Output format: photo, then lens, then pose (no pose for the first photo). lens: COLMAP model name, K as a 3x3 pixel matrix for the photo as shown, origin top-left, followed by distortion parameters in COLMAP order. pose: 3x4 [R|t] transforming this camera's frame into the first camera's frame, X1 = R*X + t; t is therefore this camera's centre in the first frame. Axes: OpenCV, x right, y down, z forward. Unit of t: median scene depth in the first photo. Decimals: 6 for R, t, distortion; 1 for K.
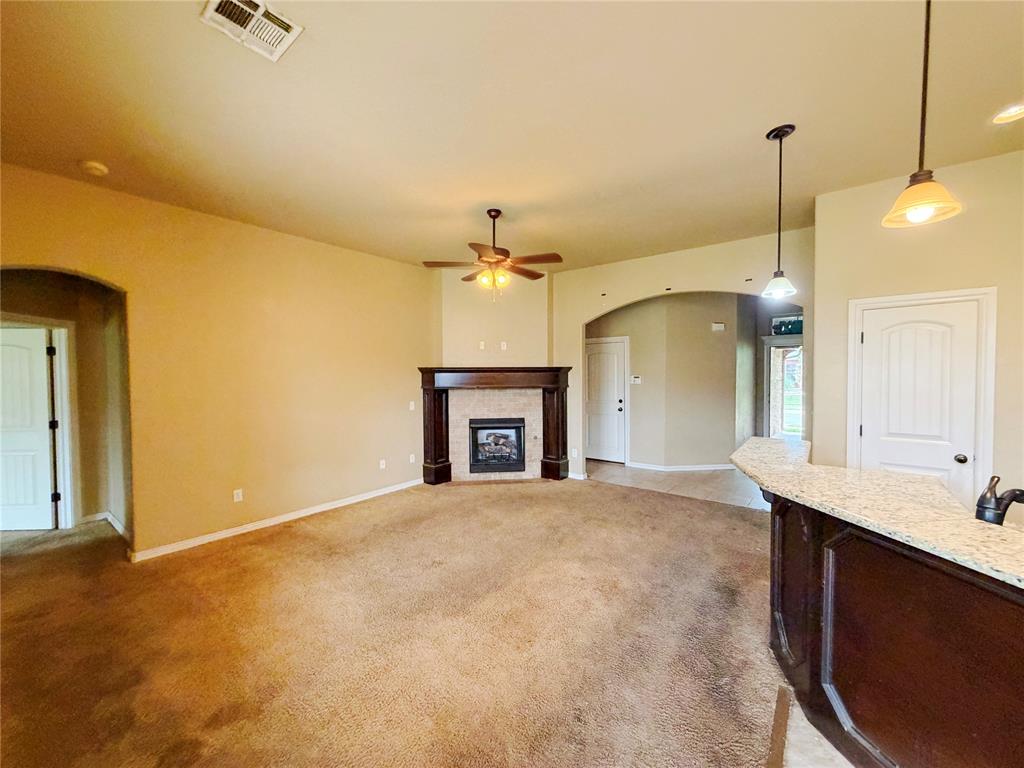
lens RADIAL K [[402.8, 0, 512.0], [0, 402.8, 384.0], [0, 0, 1]] dist [0.000392, 0.000065]
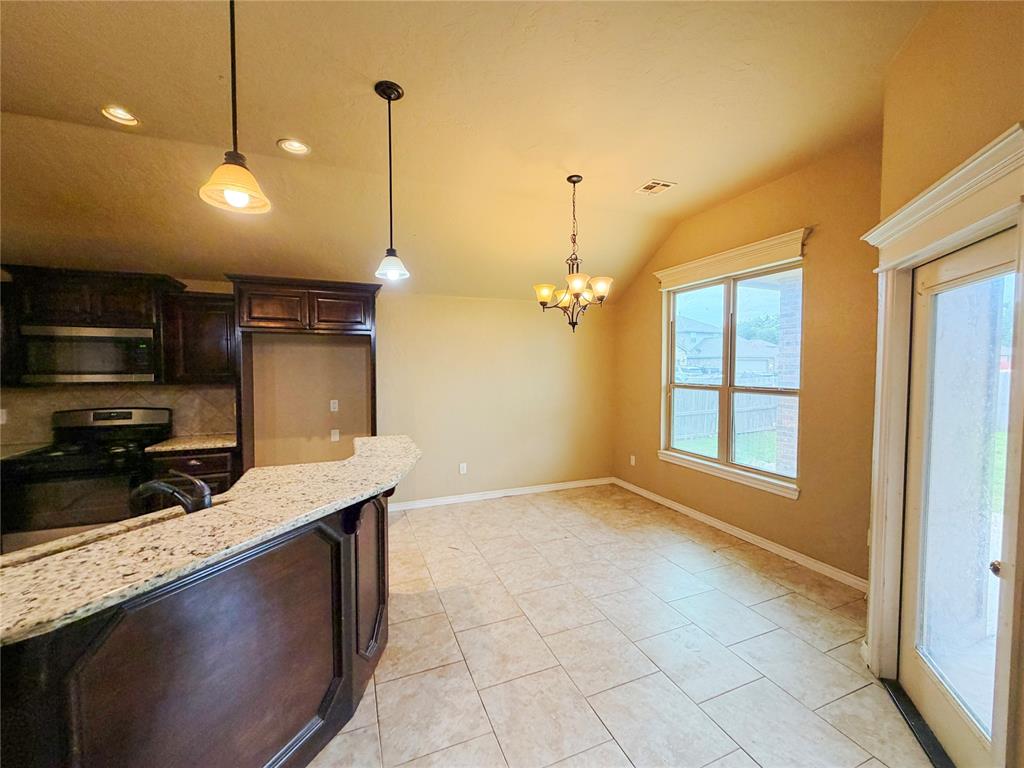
lens RADIAL K [[409.7, 0, 512.0], [0, 409.7, 384.0], [0, 0, 1]] dist [-0.000773, -0.000355]
pose [[-0.868103, -0.015910, 0.496130, -0.027495], [0.019734, 0.997590, 0.066519, -0.027870], [-0.495992, 0.067536, -0.865697, 1.164489]]
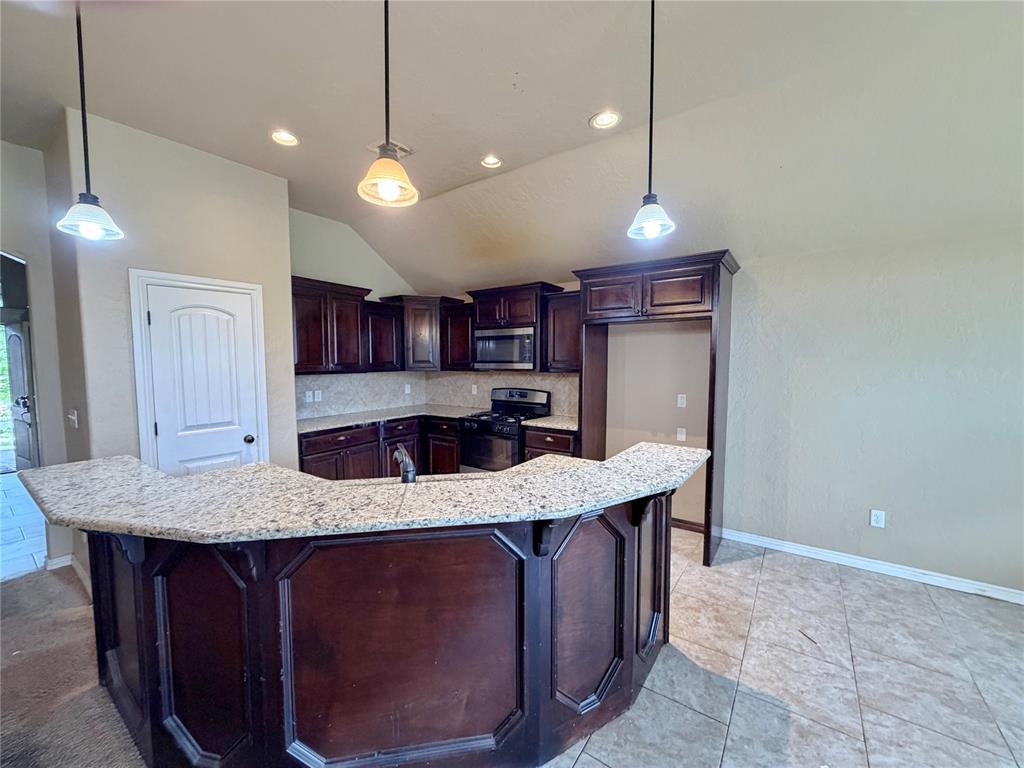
lens RADIAL K [[409.7, 0, 512.0], [0, 409.7, 384.0], [0, 0, 1]] dist [-0.000773, -0.000355]
pose [[-0.039270, -0.057447, 0.997576, -0.007852], [0.034642, 0.997668, 0.058816, -0.004891], [-0.998628, 0.036868, -0.037188, 0.570523]]
